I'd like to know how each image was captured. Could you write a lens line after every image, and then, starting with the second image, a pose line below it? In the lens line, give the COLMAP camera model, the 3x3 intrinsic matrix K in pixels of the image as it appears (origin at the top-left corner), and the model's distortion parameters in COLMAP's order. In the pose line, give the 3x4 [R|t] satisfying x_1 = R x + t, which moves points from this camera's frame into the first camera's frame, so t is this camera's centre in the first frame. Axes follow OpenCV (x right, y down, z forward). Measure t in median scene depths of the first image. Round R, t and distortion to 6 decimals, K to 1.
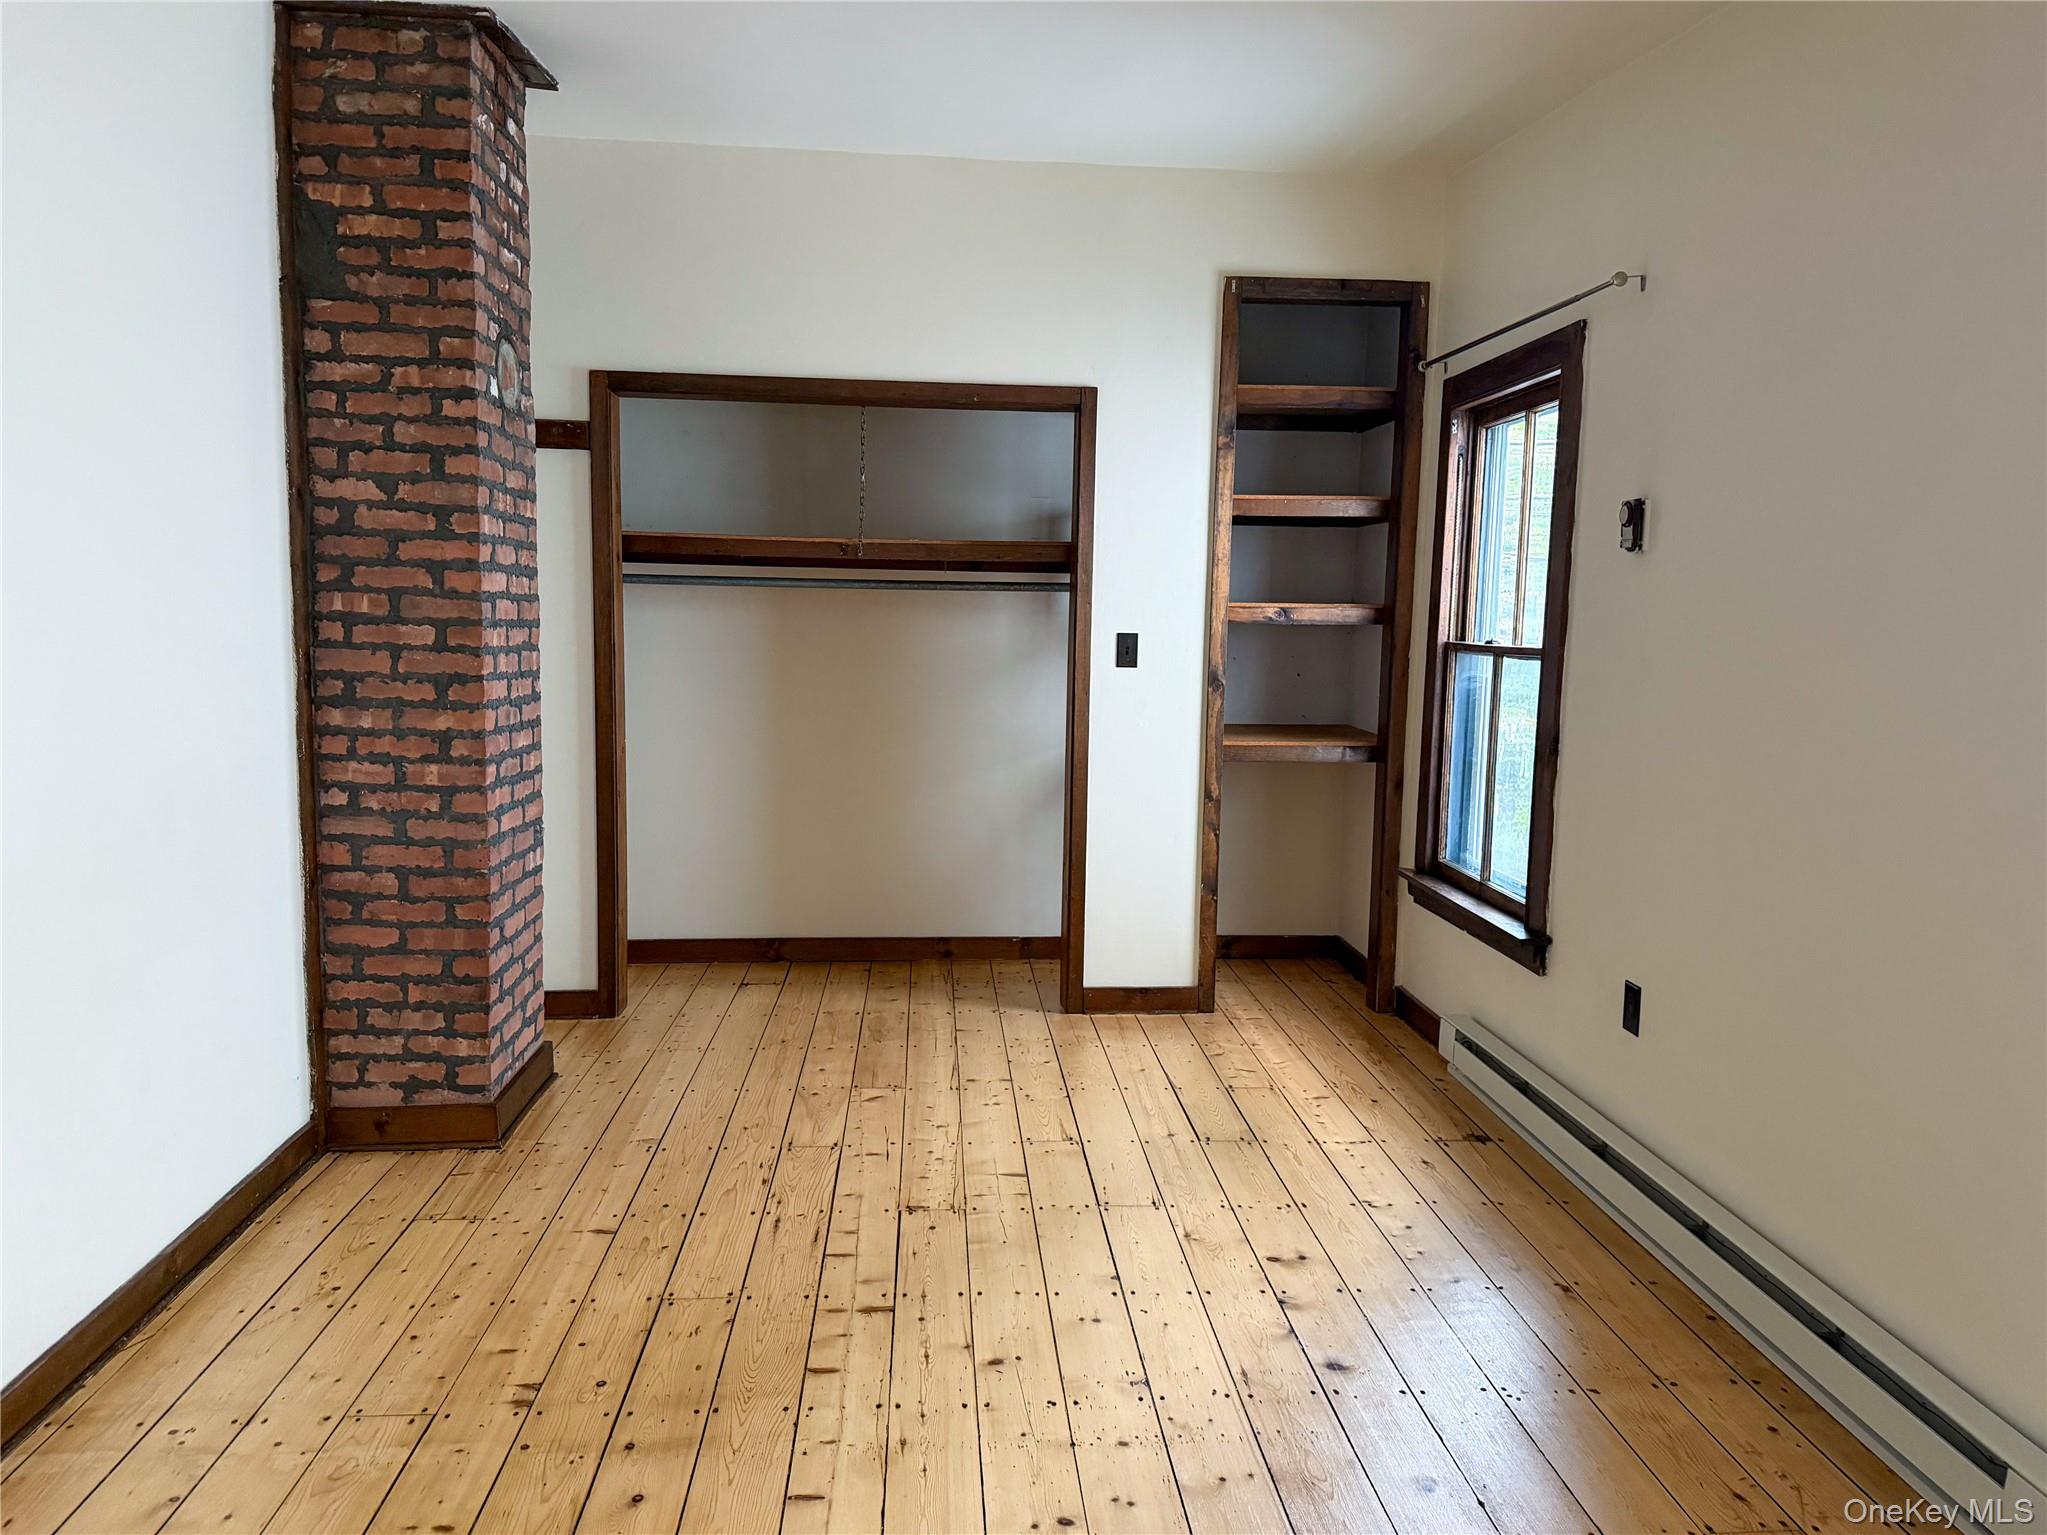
lens RADIAL K [[1456.6, 0, 1023.5], [0, 1456.6, 767.5], [0, 0, 1]] dist [0.161673, -0.220845]
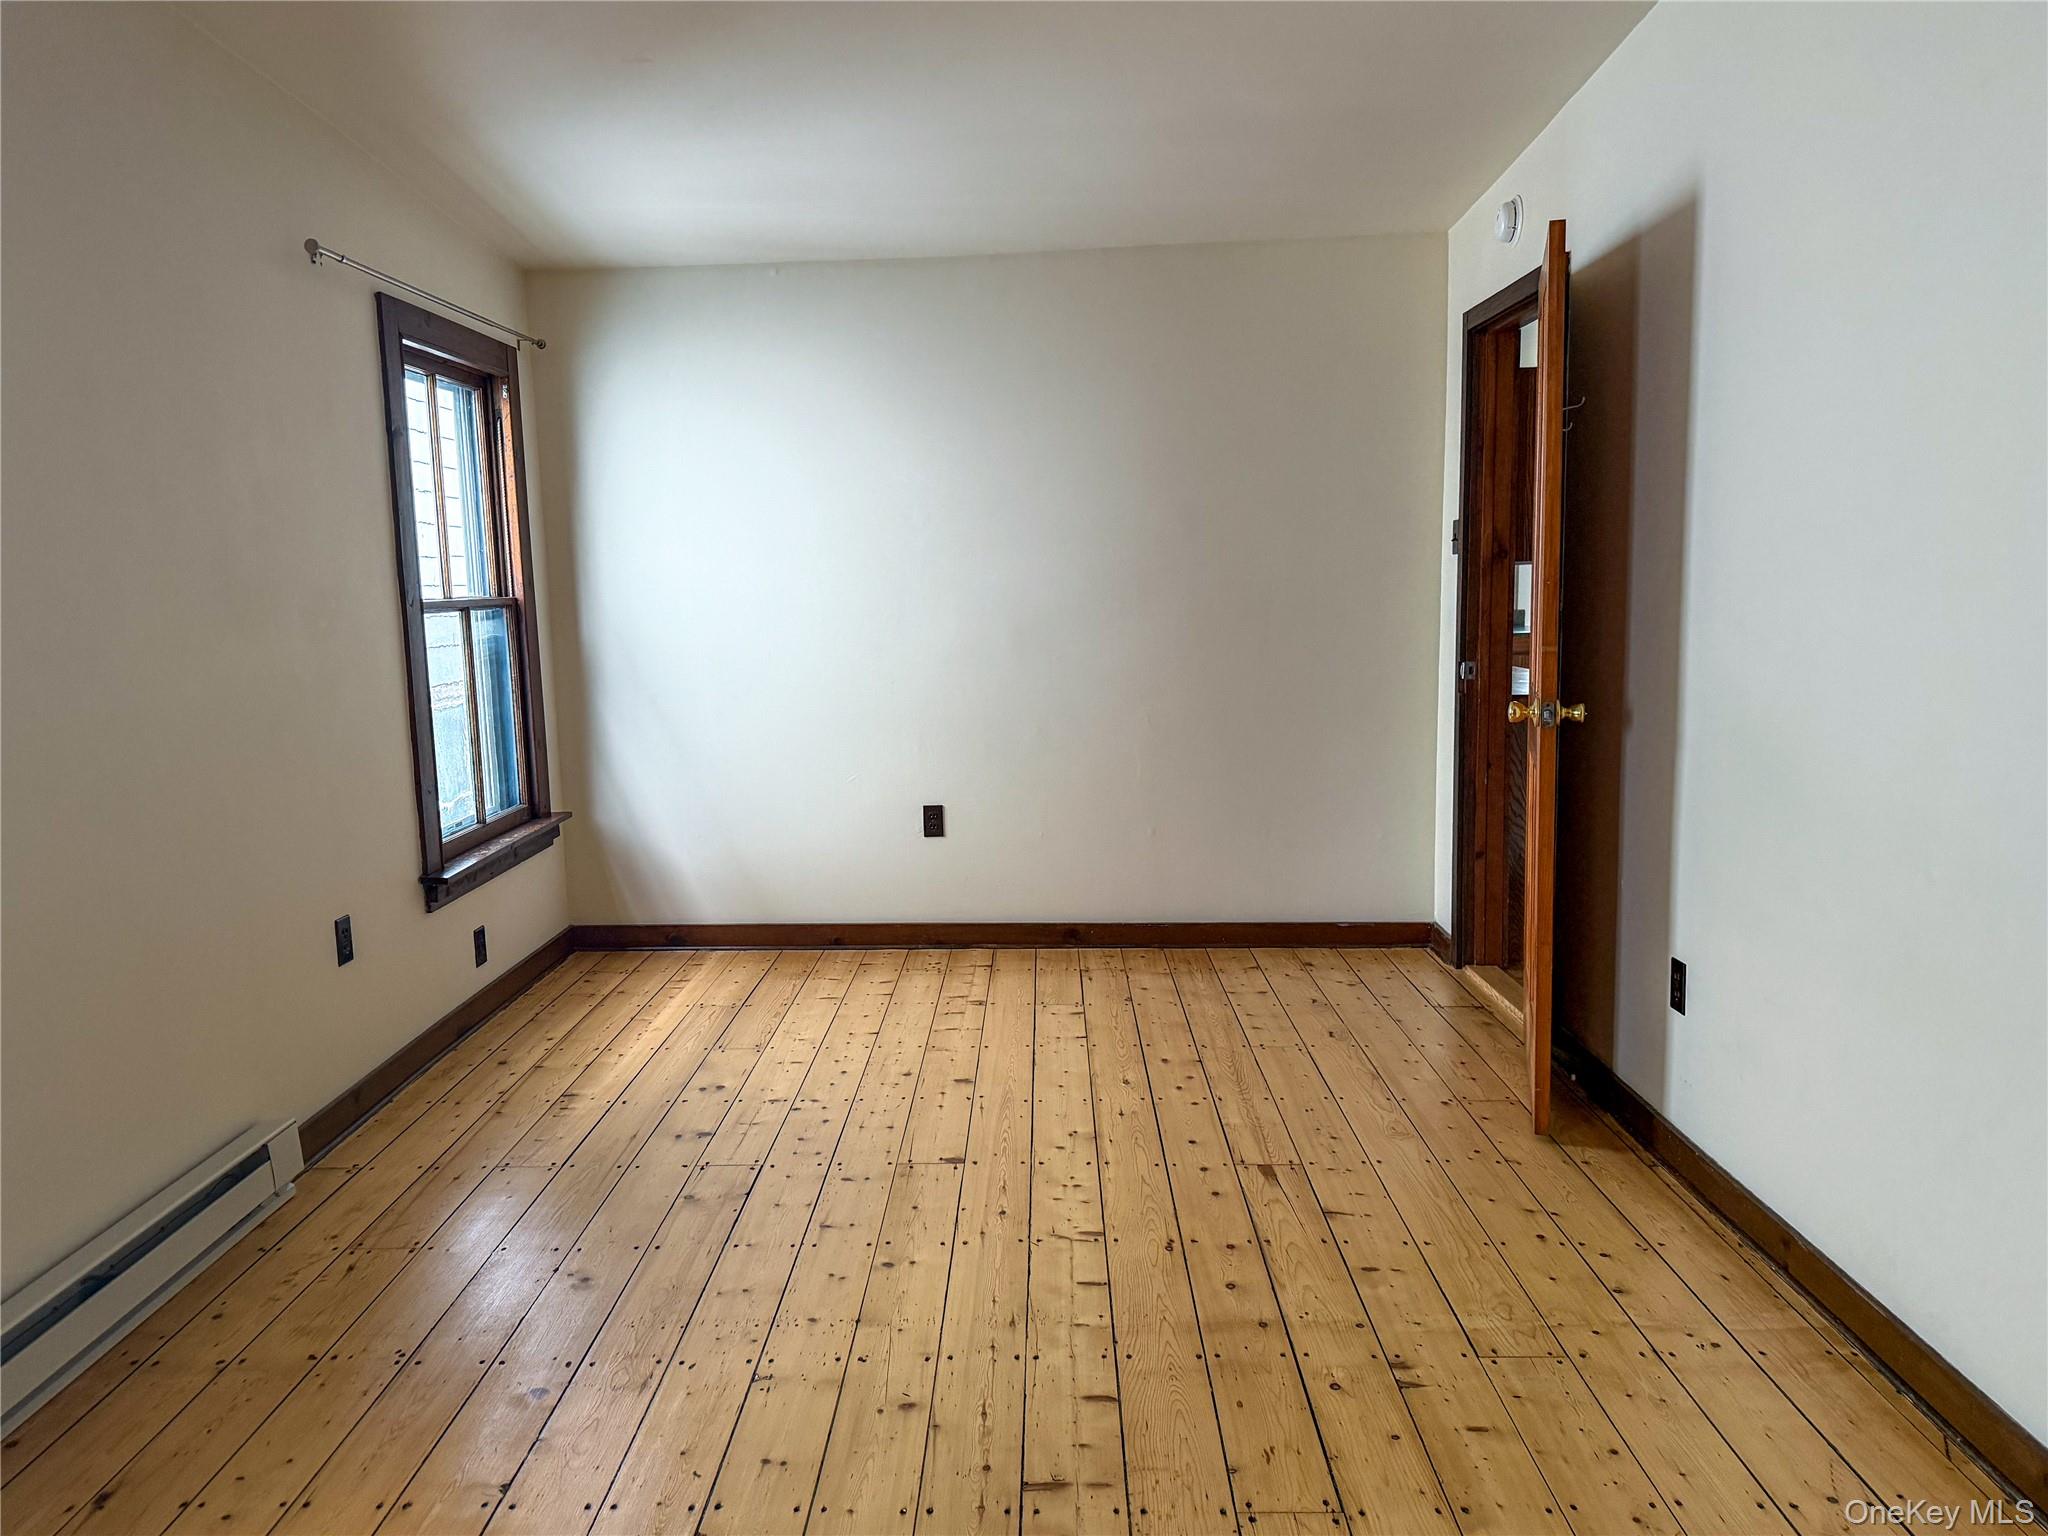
lens RADIAL K [[1457.3, 0, 1024.0], [0, 1457.3, 768.0], [0, 0, 1]] dist [0.161673, -0.220845]
pose [[-0.996553, 0.000308, 0.082963, -0.171317], [0.020836, 0.968870, 0.246691, -0.196887], [-0.080305, 0.247569, -0.965537, 1.859995]]
